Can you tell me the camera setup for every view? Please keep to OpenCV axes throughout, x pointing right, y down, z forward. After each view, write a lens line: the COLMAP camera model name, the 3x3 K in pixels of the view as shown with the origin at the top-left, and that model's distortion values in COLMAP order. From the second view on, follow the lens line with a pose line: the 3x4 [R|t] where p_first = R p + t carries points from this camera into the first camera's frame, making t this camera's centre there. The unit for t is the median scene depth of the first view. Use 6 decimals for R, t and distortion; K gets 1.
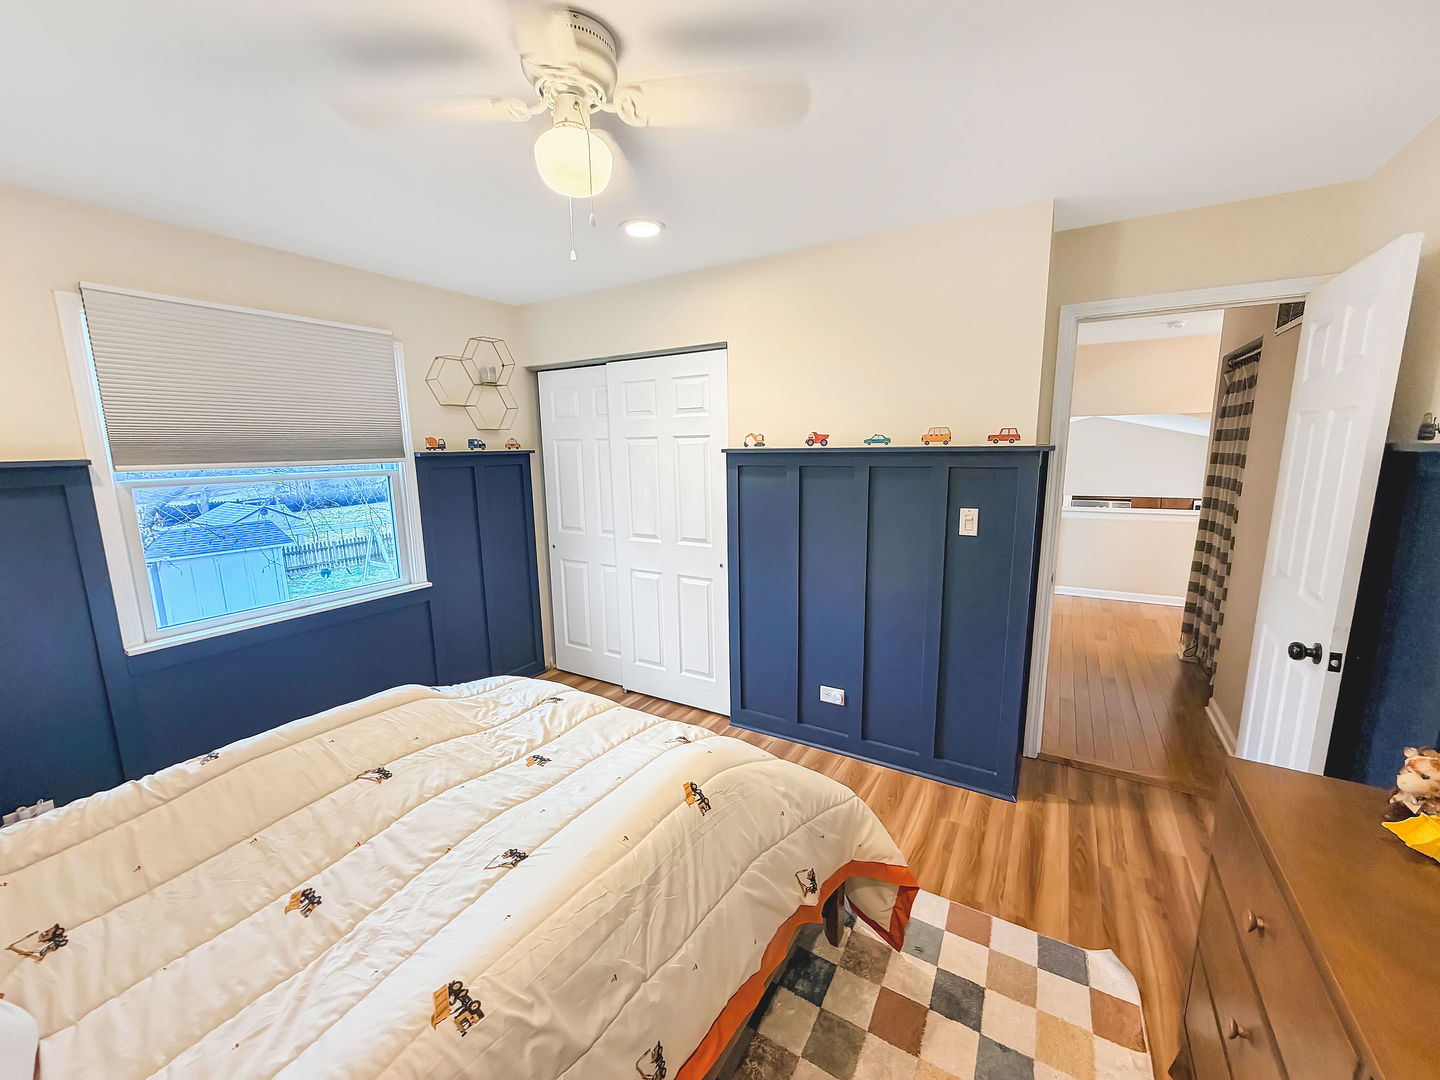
lens RADIAL K [[578.5, 0, 714.4], [0, 578.5, 547.8], [0, 0, 1]] dist [-0.002402, -0.000189]
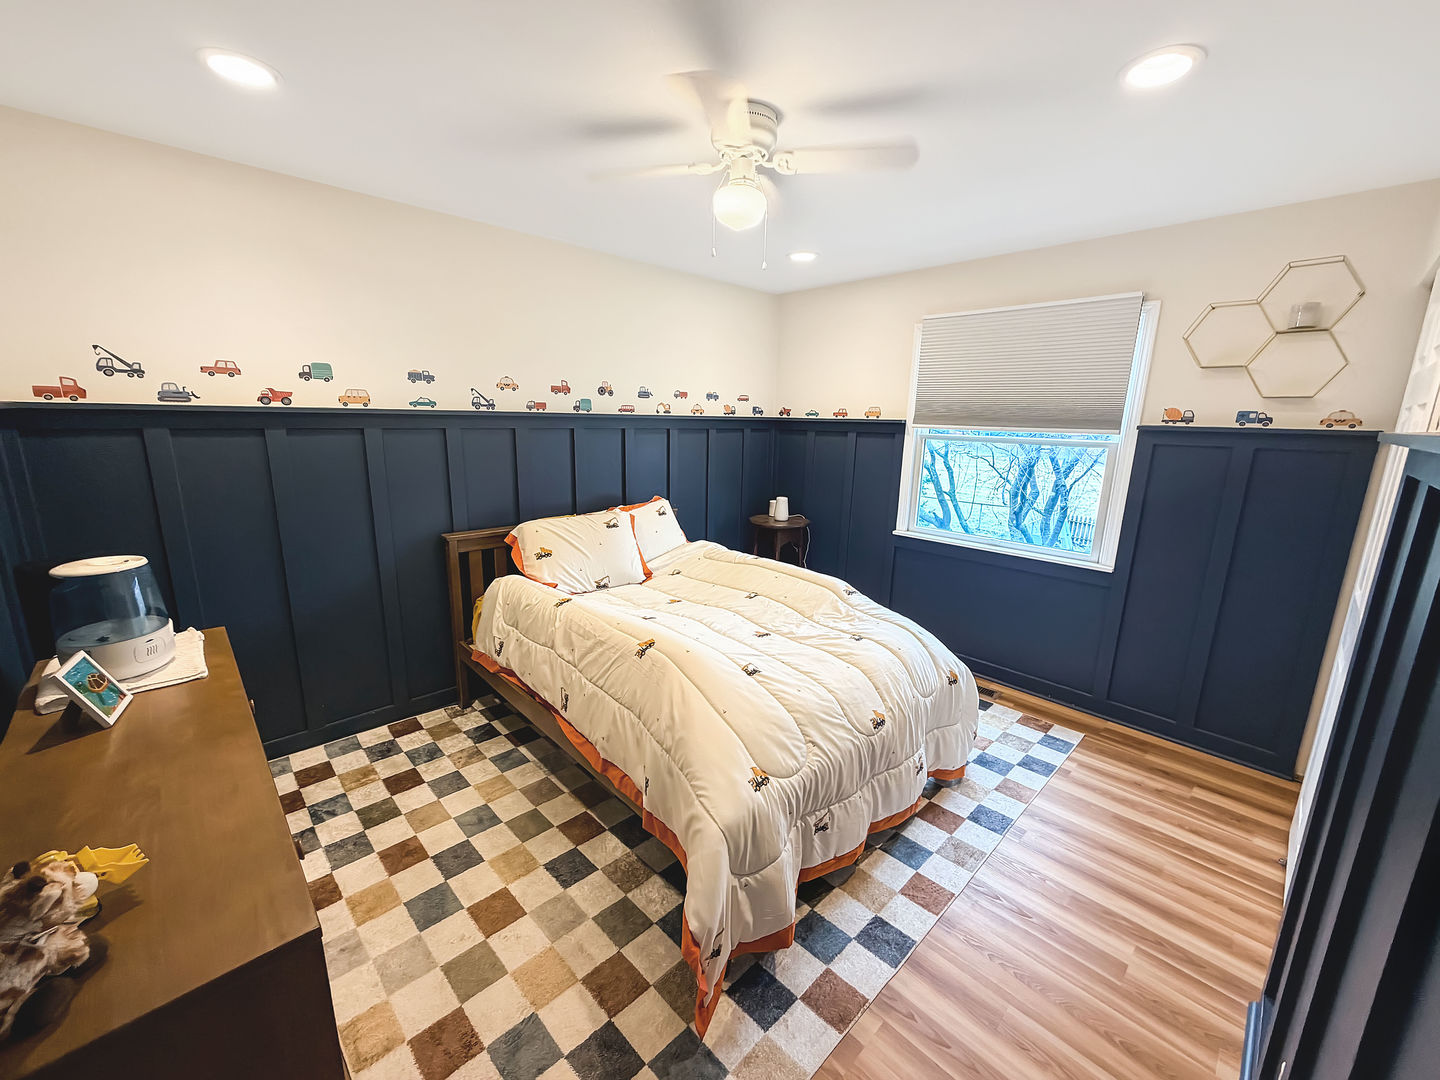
lens RADIAL K [[578.5, 0, 714.8], [0, 578.5, 537.3], [0, 0, 1]] dist [-0.002402, -0.000189]
pose [[-0.266718, 0.211019, -0.940389, 0.808530], [-0.182896, 0.946923, 0.264359, -0.171464], [0.946261, 0.242503, -0.213967, 0.904848]]
